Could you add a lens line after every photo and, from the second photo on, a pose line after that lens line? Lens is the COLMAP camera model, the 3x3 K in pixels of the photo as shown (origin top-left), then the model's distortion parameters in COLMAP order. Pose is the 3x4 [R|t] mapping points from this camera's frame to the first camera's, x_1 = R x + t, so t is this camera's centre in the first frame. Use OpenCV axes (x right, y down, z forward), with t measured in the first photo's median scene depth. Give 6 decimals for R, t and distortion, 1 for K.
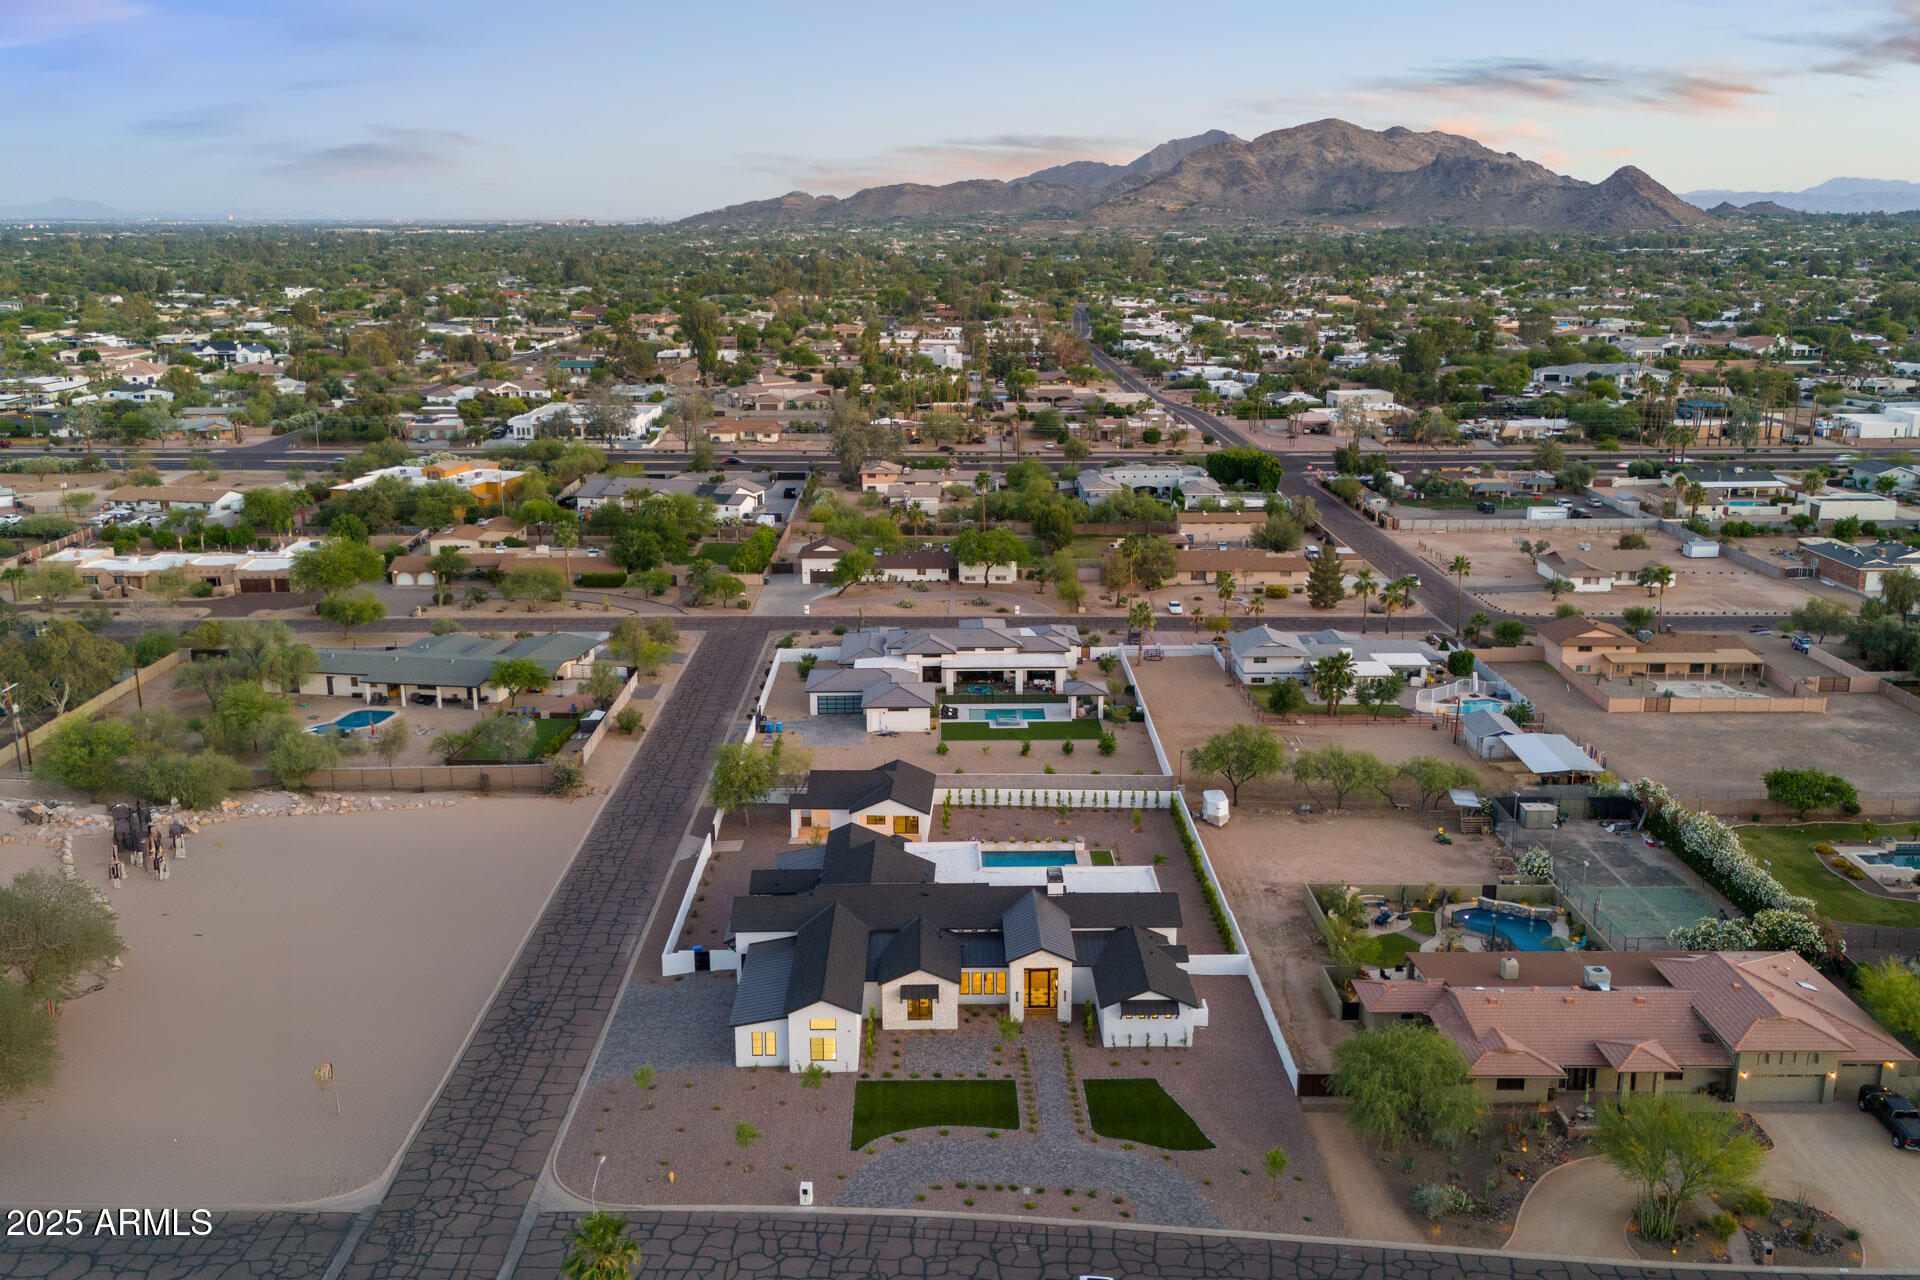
lens RADIAL K [[1788.7, 0, 963.5], [0, 1788.7, 665.6], [0, 0, 1]] dist [0.087921, -0.125855]
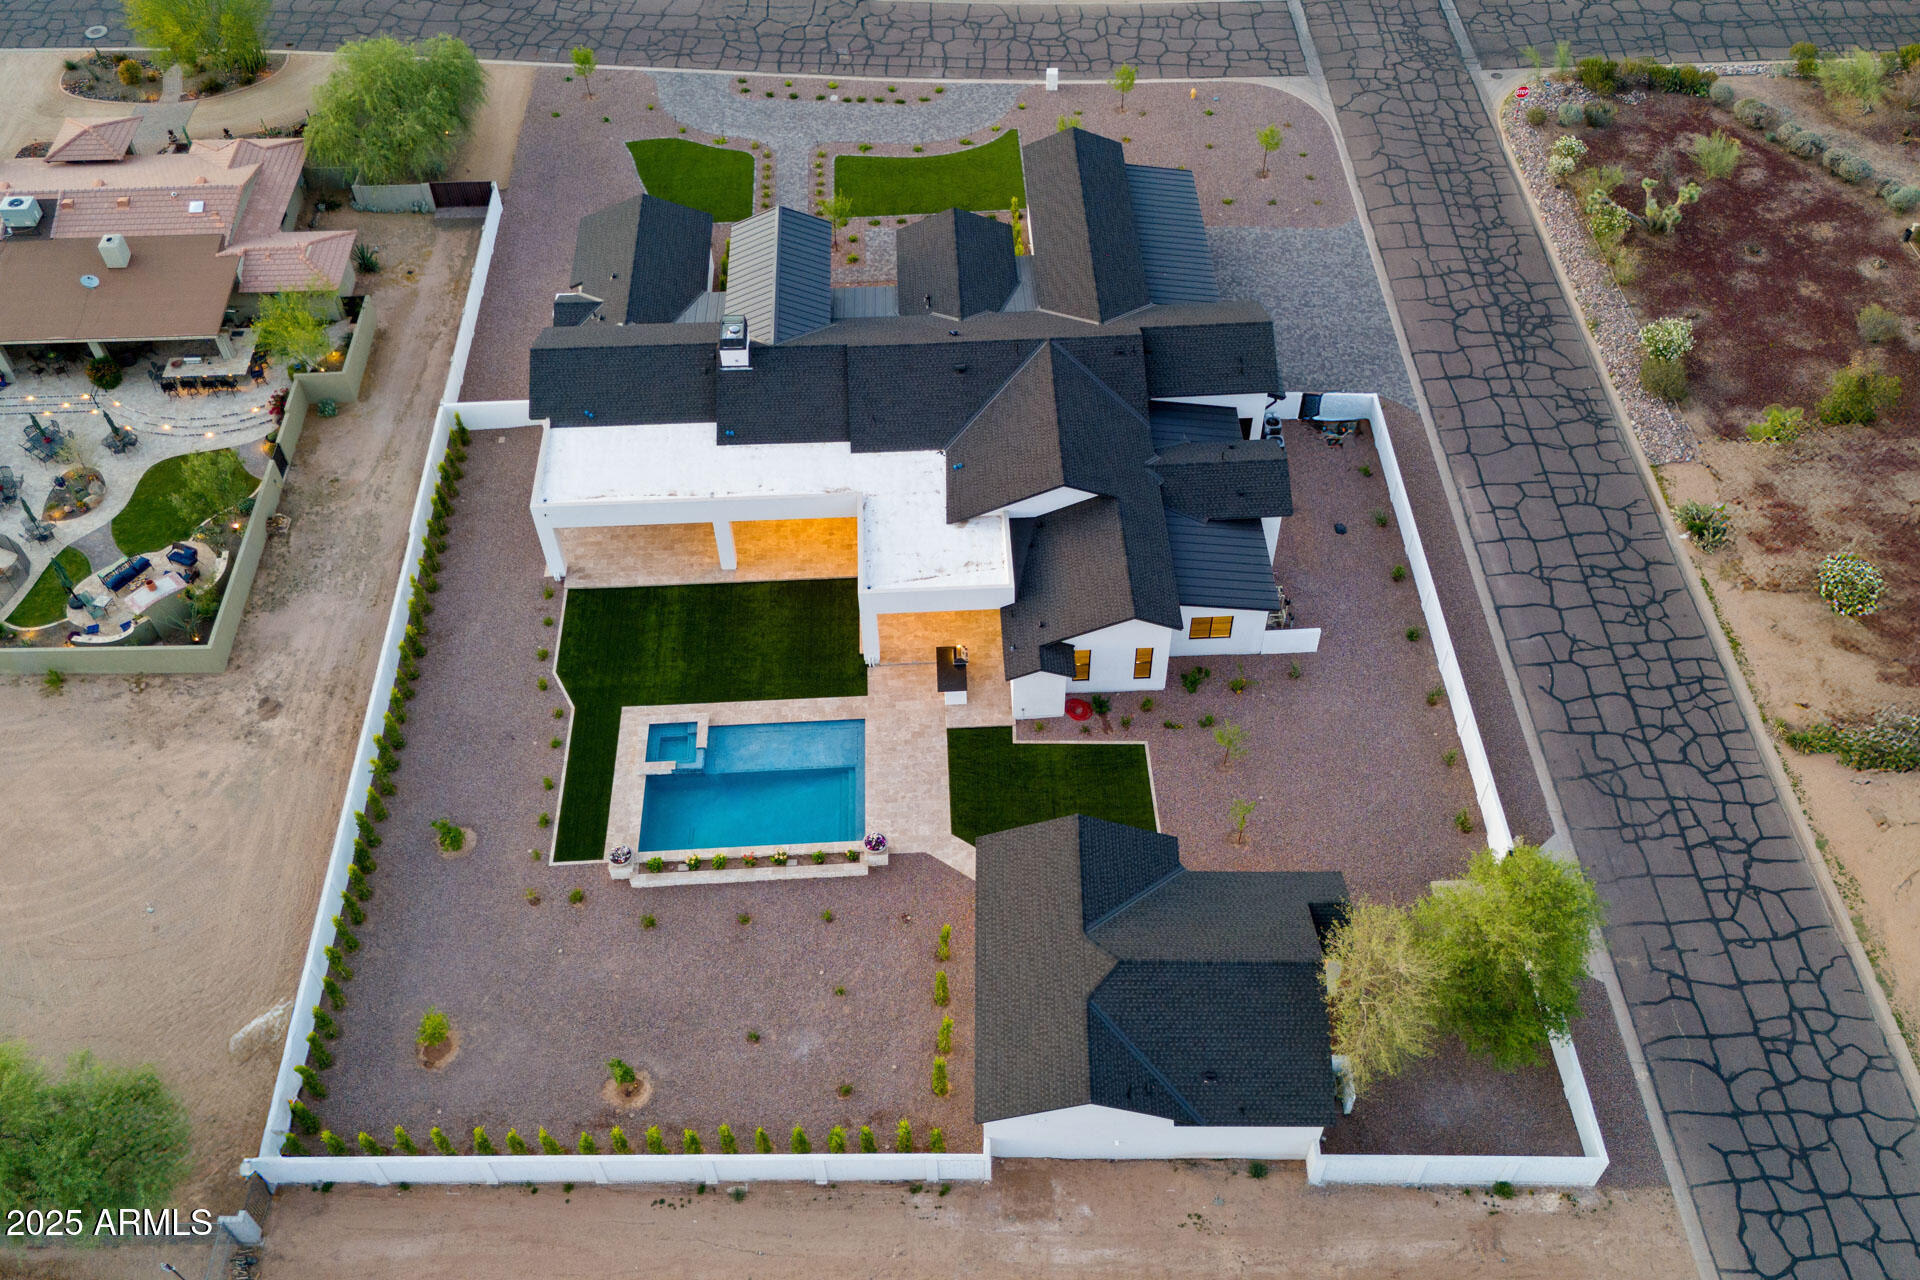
lens RADIAL K [[1660.1, 0, 960.0], [0, 1660.1, 640.0], [0, 0, 1]] dist [0.076124, -0.079159]
pose [[-0.999539, 0.030195, -0.003011, -0.018879], [0.010520, 0.437875, 0.898974, -0.338925], [0.028463, 0.898529, -0.437991, 1.381765]]
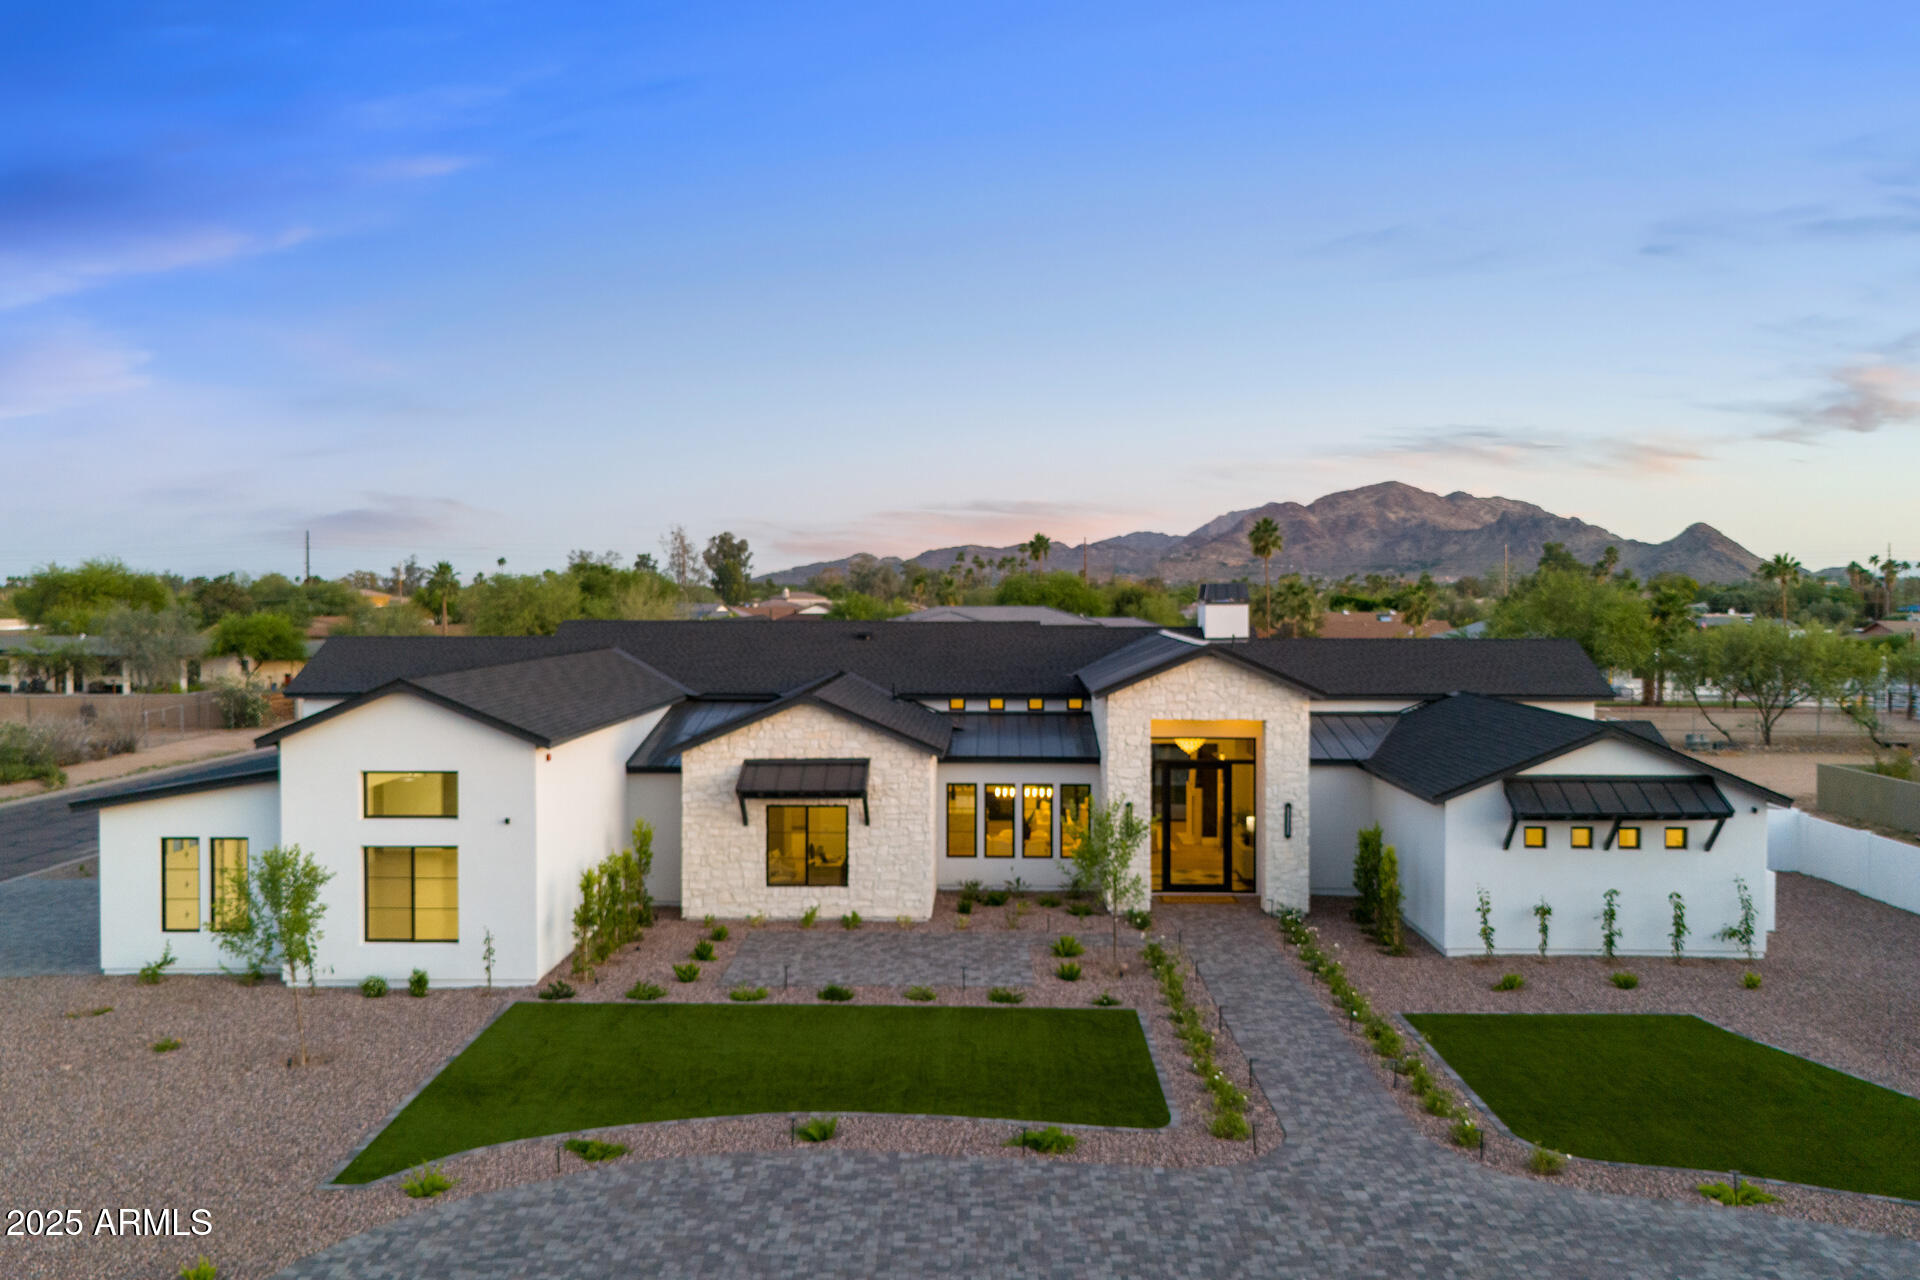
lens RADIAL K [[1788.7, 0, 963.5], [0, 1788.7, 665.6], [0, 0, 1]] dist [0.087921, -0.125855]
pose [[0.999379, 0.006685, -0.034590, 0.011824], [-0.013814, 0.977562, -0.210193, 0.217100], [0.032408, 0.210541, 0.977048, 0.677597]]
